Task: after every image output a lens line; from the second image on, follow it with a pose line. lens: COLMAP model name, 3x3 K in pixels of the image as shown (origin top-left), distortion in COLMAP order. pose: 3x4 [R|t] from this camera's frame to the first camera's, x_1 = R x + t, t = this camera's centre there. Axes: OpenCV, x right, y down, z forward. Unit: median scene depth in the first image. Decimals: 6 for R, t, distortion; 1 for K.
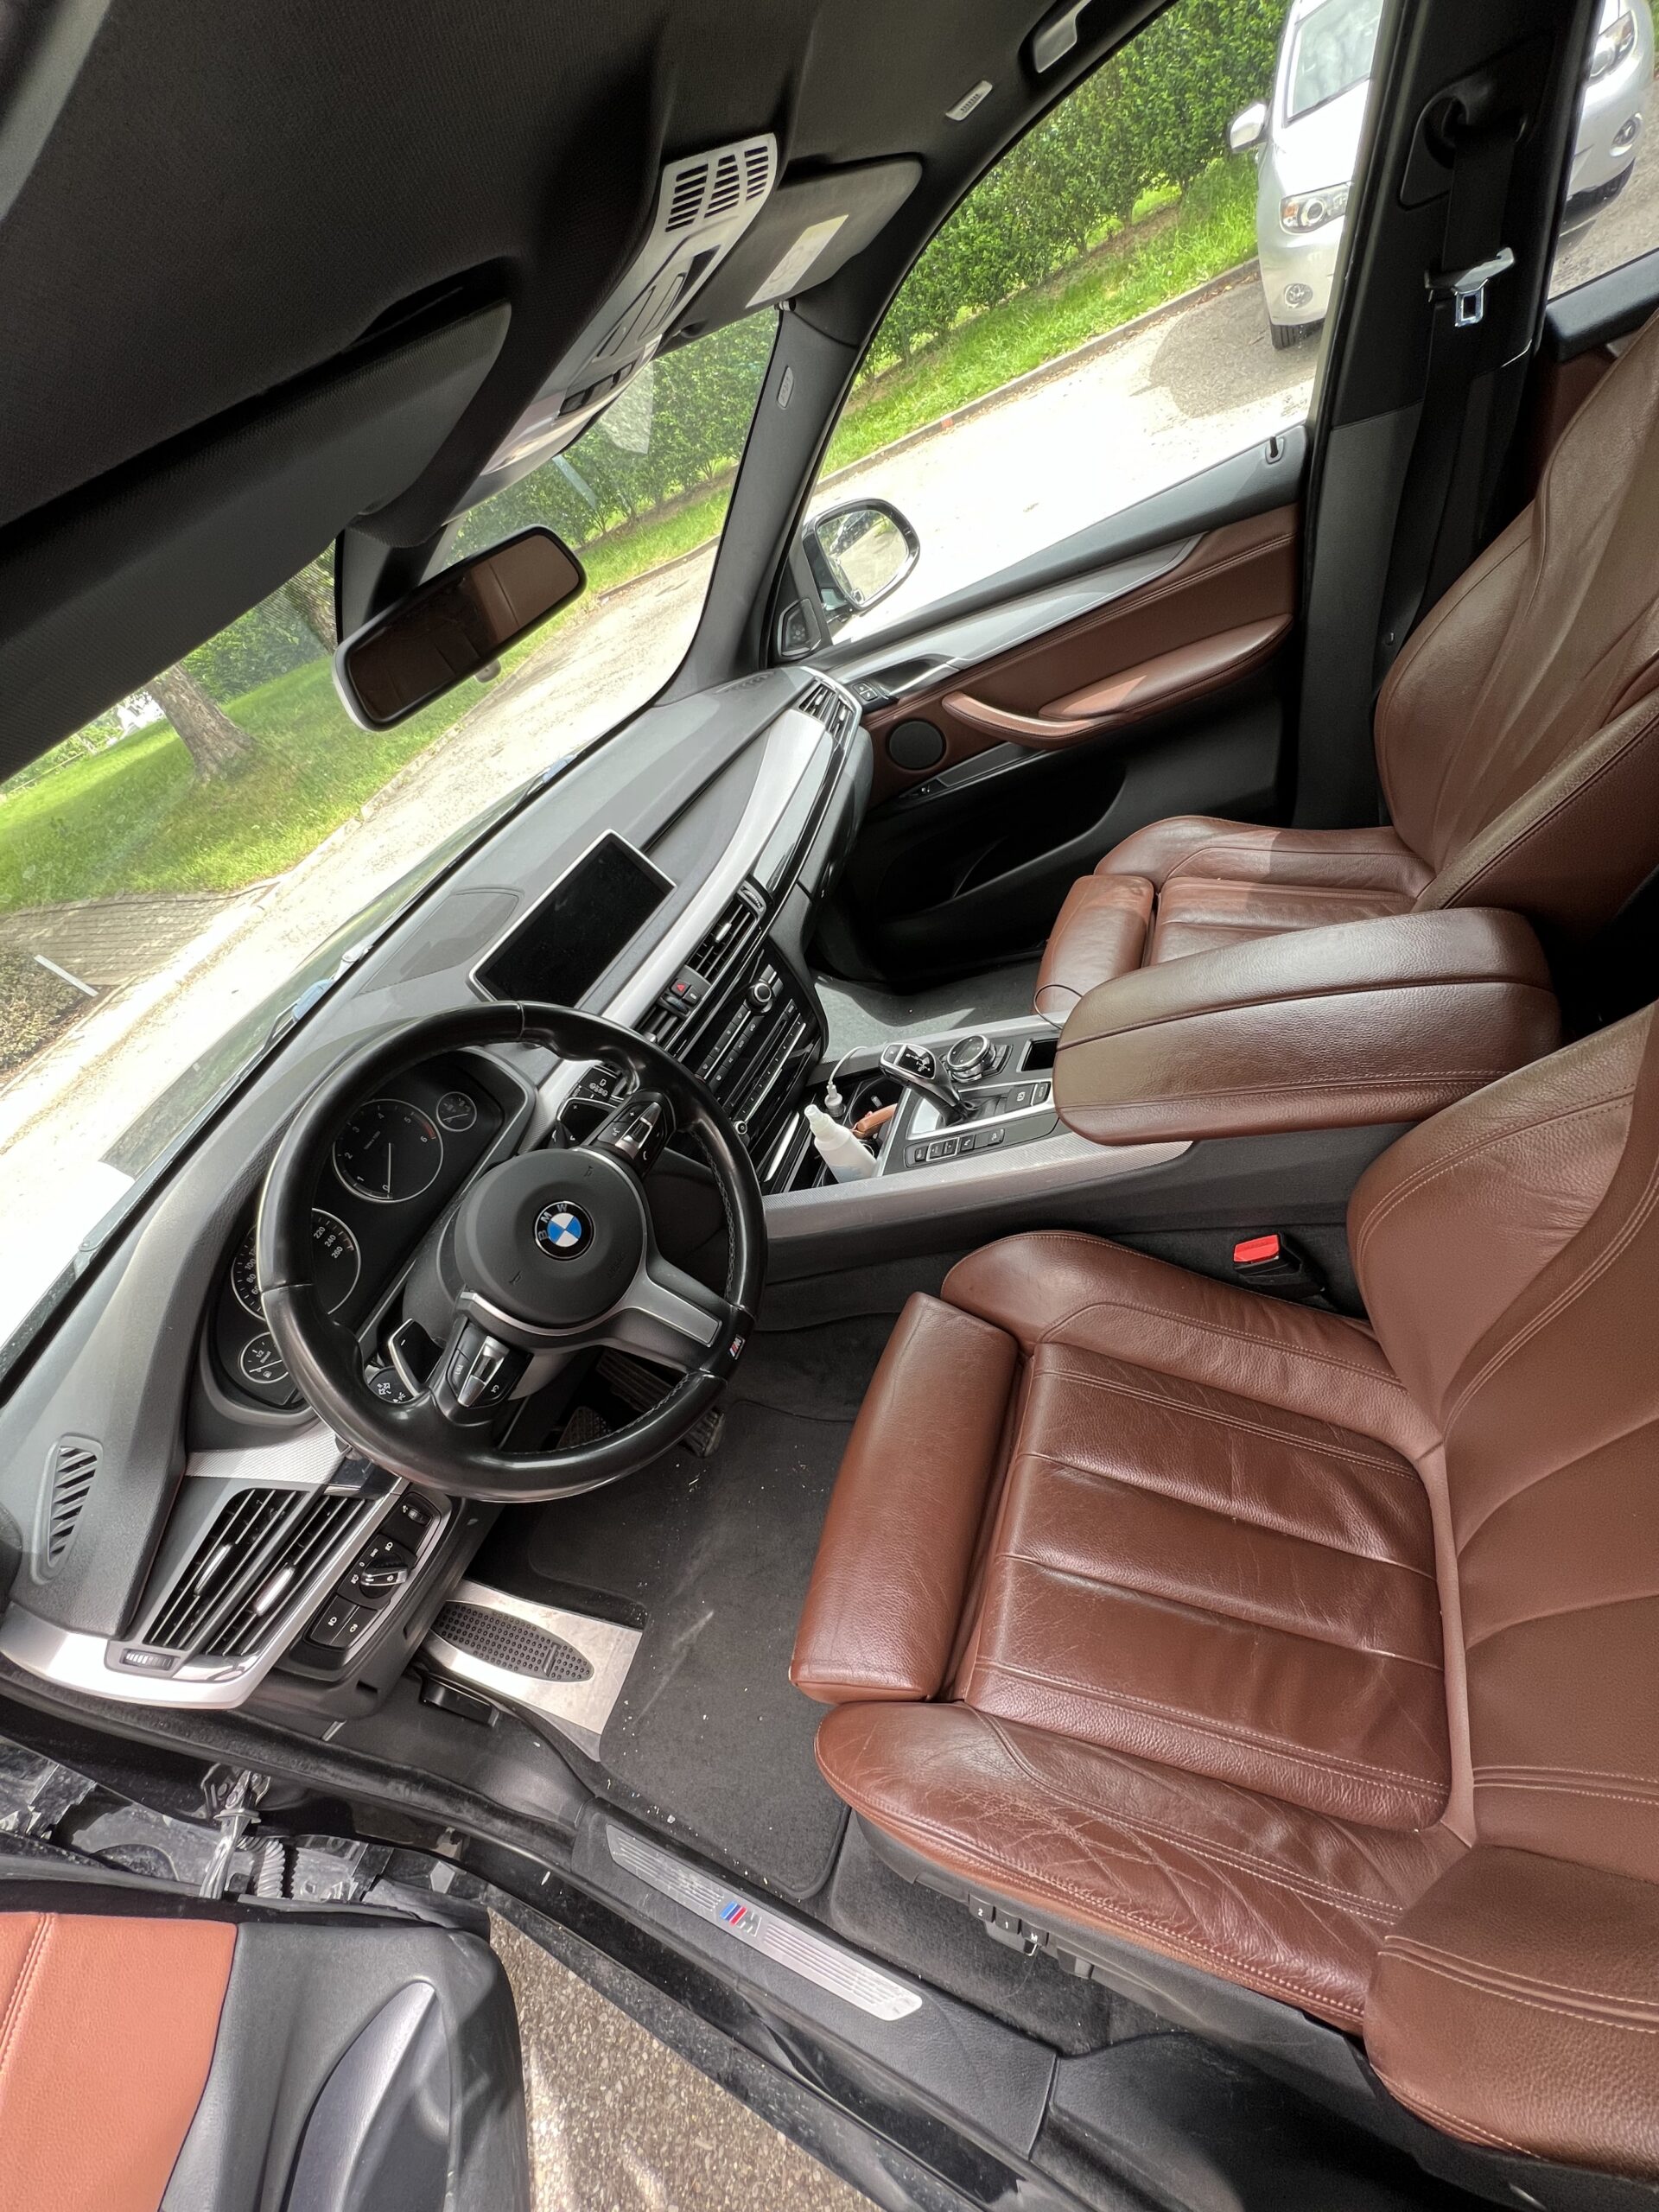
lens RADIAL K [[895.6, 0, 826.7], [0, 895.6, 1090.3], [0, 0, 1]] dist [-0.000016, -0.000029]
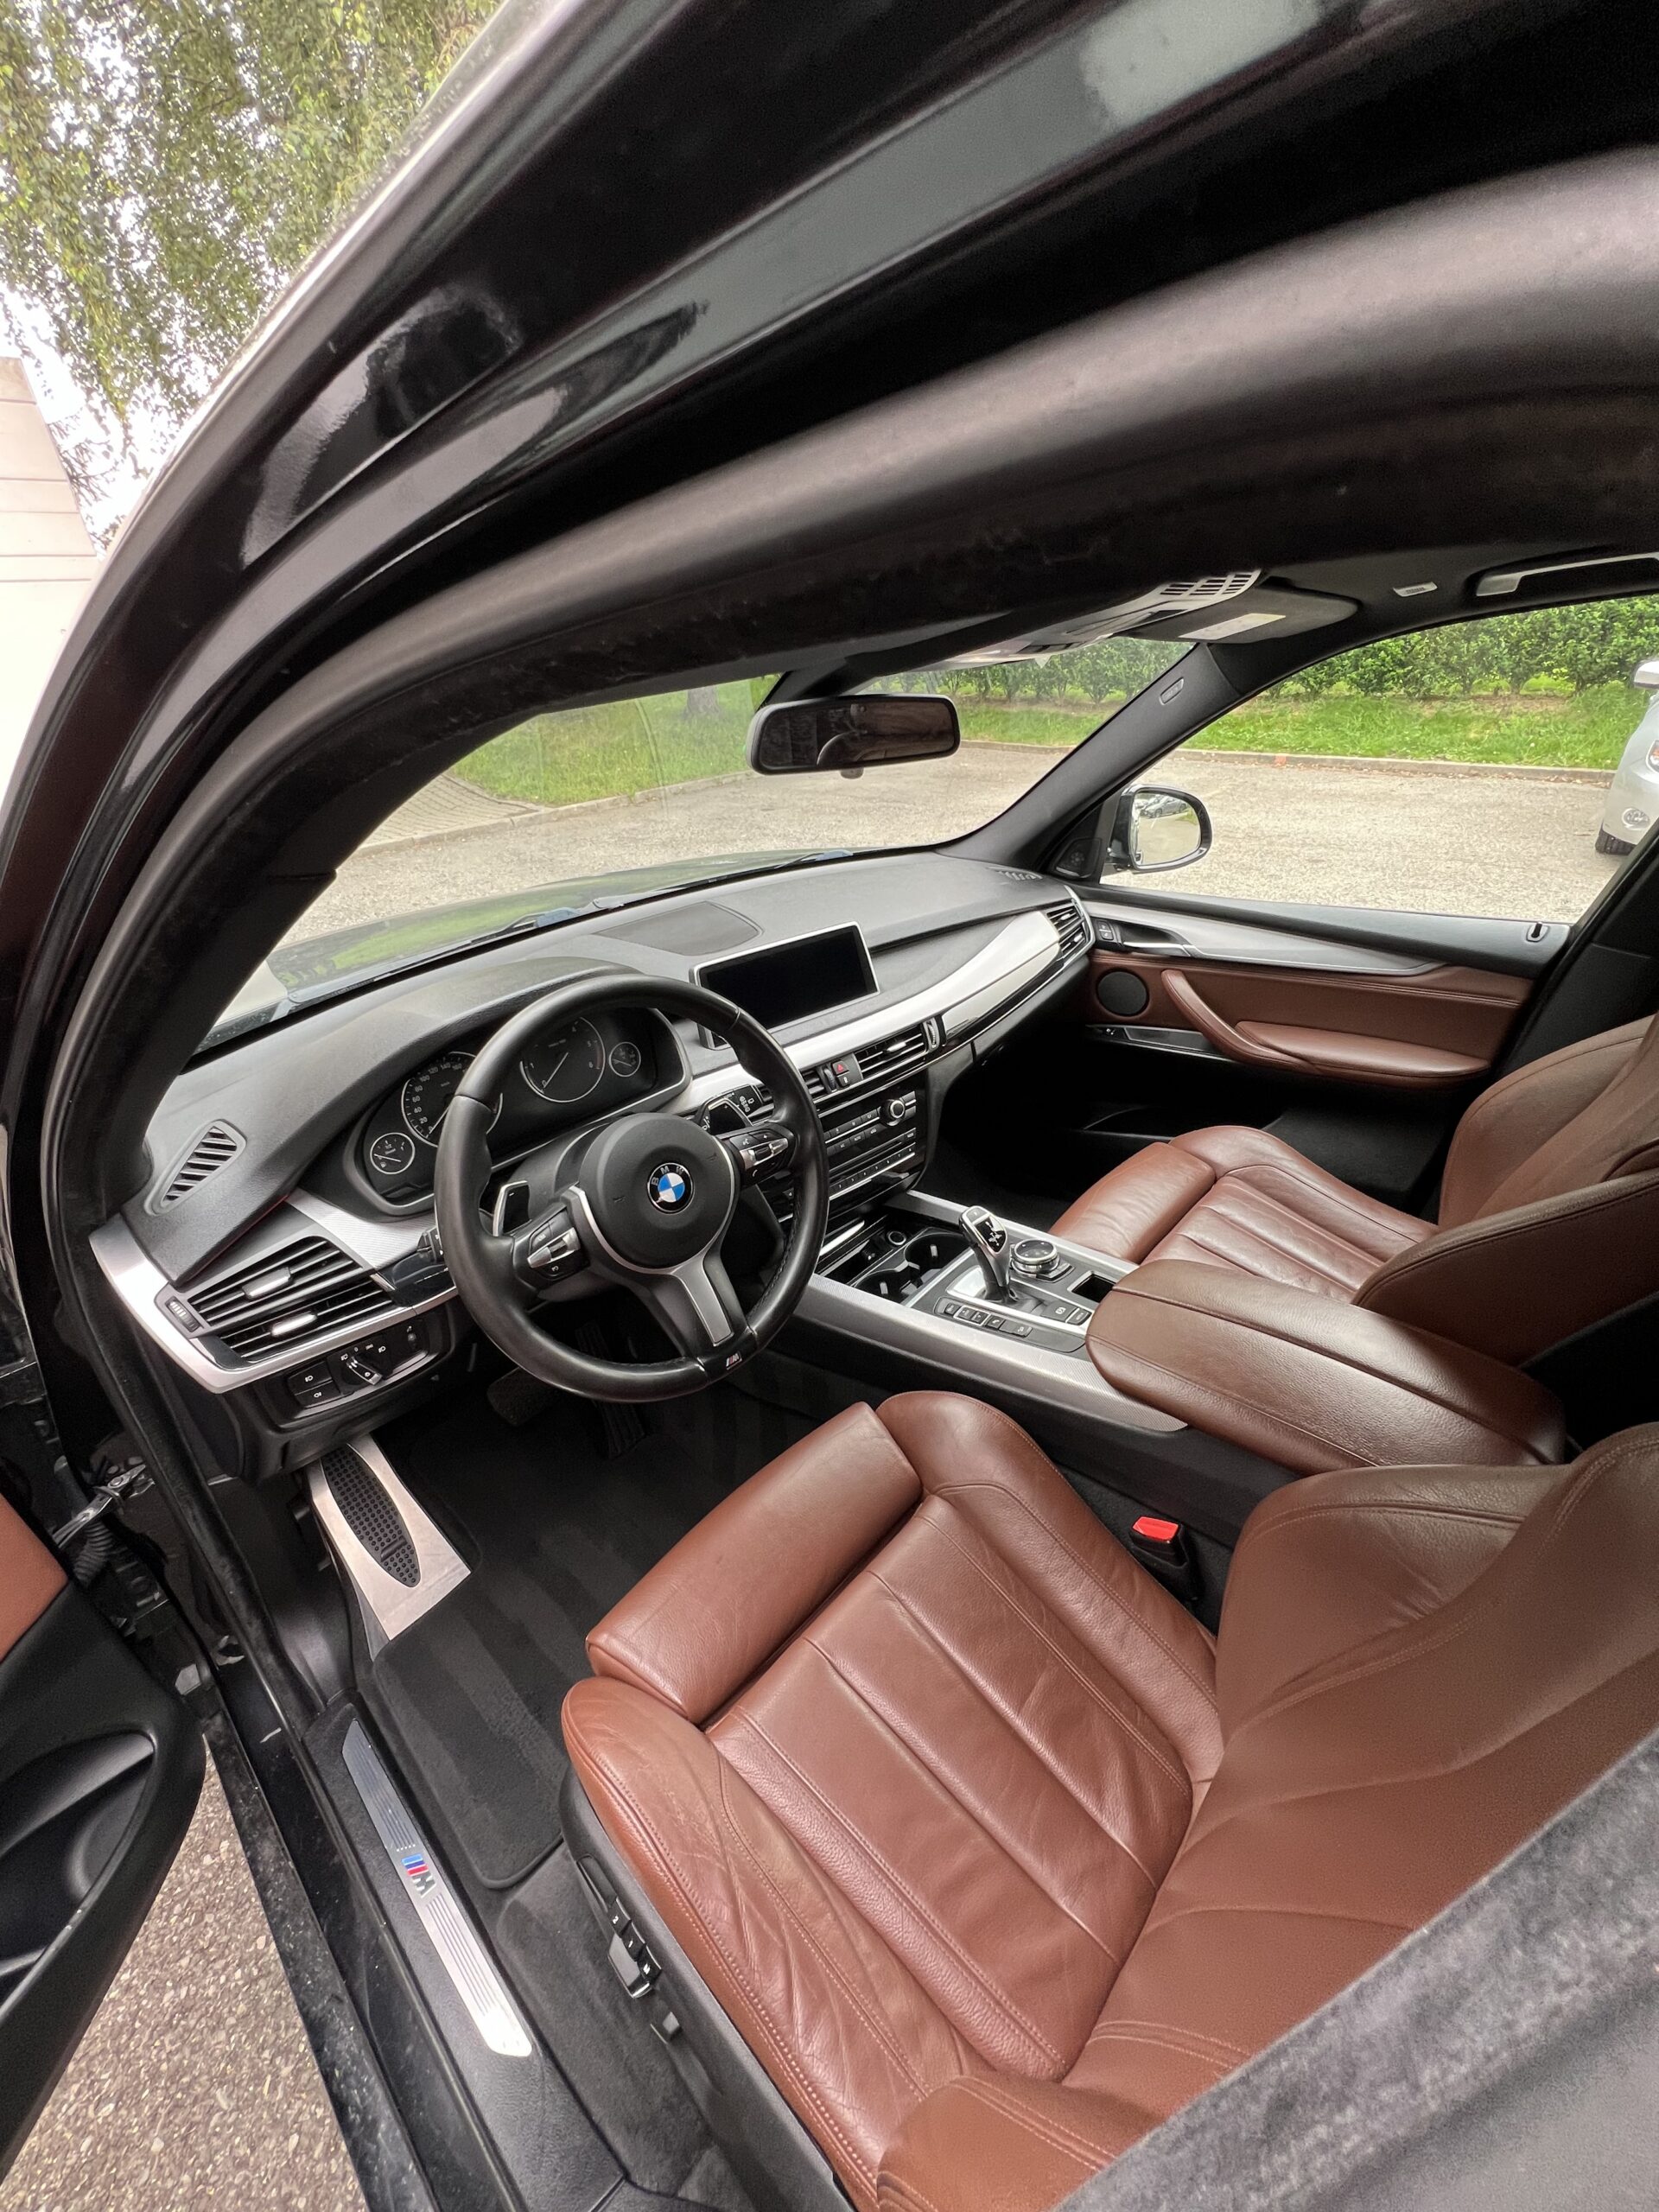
lens RADIAL K [[882.6, 0, 828.9], [0, 882.6, 1089.9], [0, 0, 1]] dist [-0.004185, -0.000147]
pose [[0.852908, 0.508320, -0.118992, -0.028190], [-0.520537, 0.845438, -0.119481, 0.050269], [0.039866, 0.163846, 0.985680, -0.097422]]
